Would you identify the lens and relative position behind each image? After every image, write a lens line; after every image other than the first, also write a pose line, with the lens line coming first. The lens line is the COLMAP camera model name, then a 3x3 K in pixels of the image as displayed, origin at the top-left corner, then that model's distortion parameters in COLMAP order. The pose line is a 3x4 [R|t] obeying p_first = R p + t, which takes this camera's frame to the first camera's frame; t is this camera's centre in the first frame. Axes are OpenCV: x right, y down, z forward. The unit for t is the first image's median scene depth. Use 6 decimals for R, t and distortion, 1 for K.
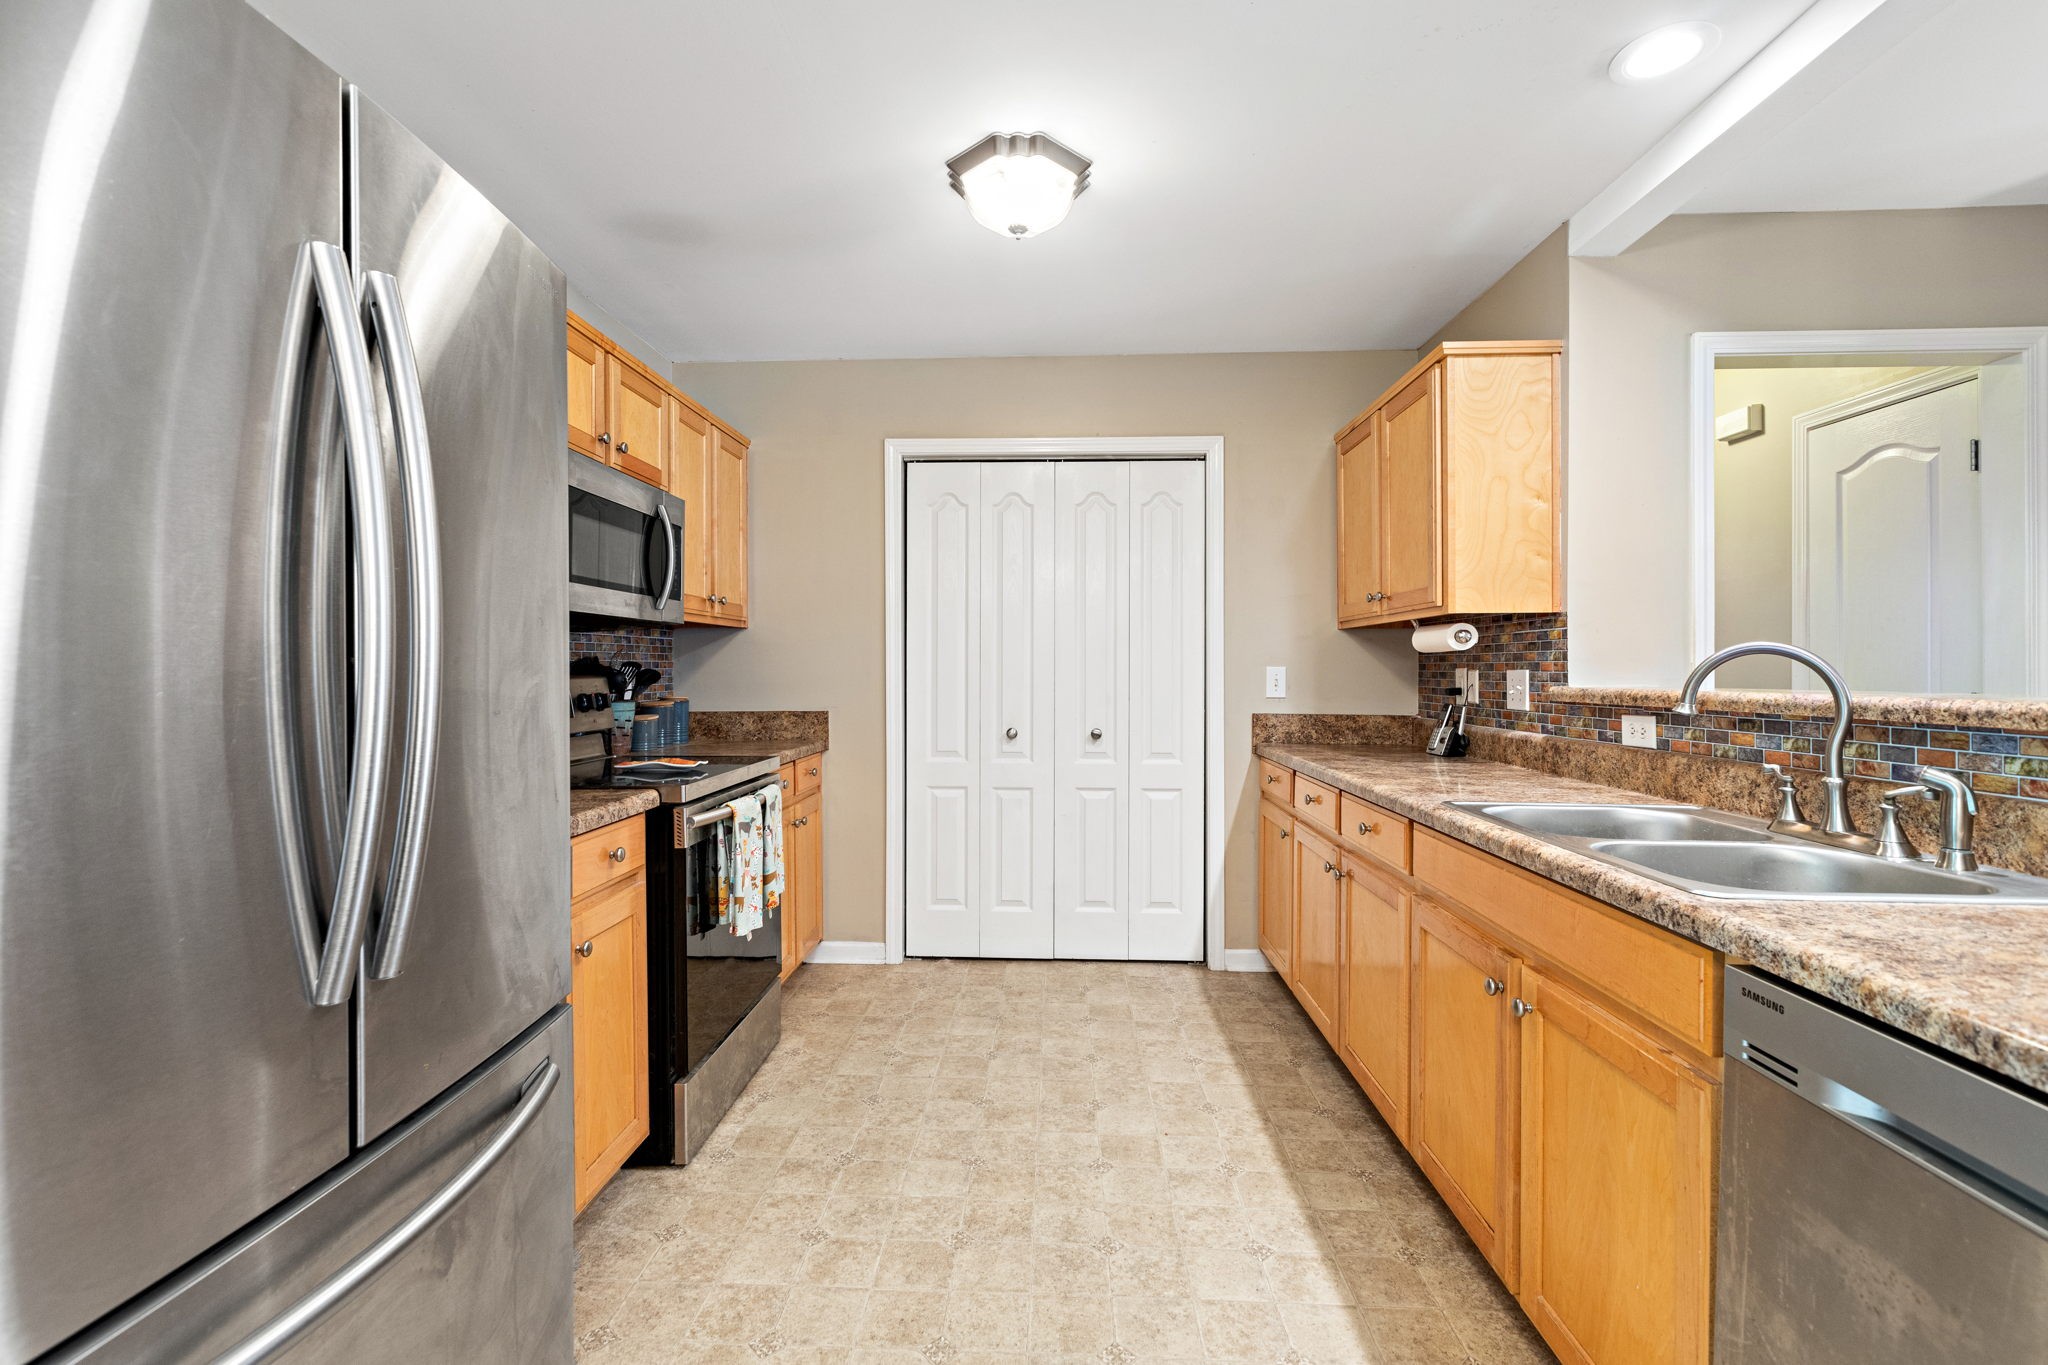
lens RADIAL K [[925.8, 0, 1025.3], [0, 925.8, 665.9], [0, 0, 1]] dist [0.001220, 0.000097]
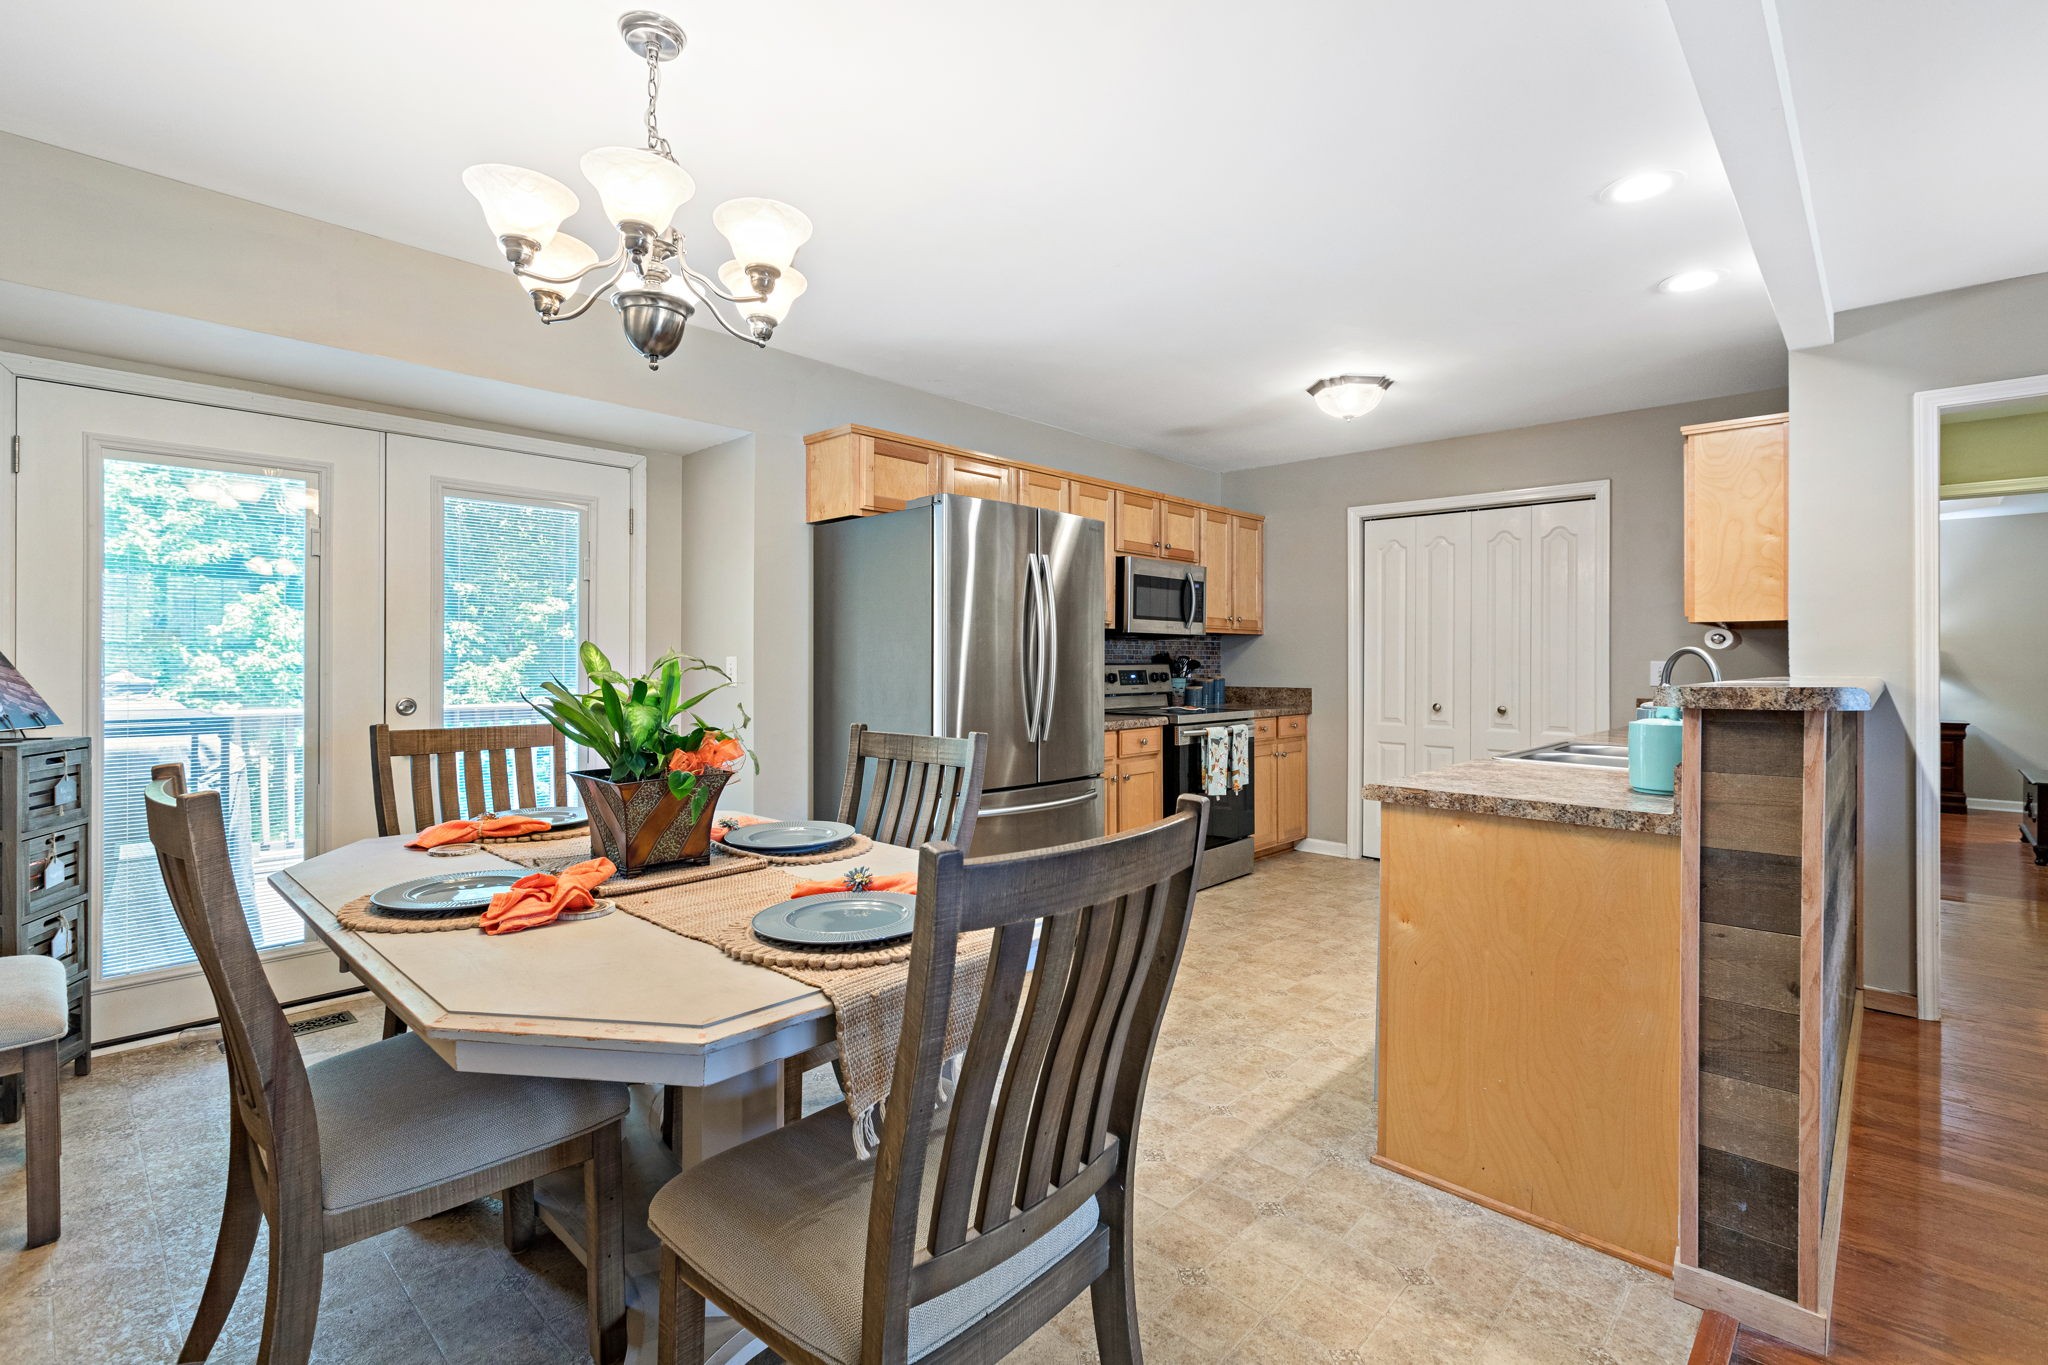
lens RADIAL K [[925.8, 0, 1019.7], [0, 925.8, 666.5], [0, 0, 1]] dist [0.001220, 0.000097]
pose [[0.760414, 0.010719, -0.649350, 0.598722], [-0.004907, 0.999930, 0.010760, -0.001756], [0.649420, -0.004996, 0.760414, -0.691233]]
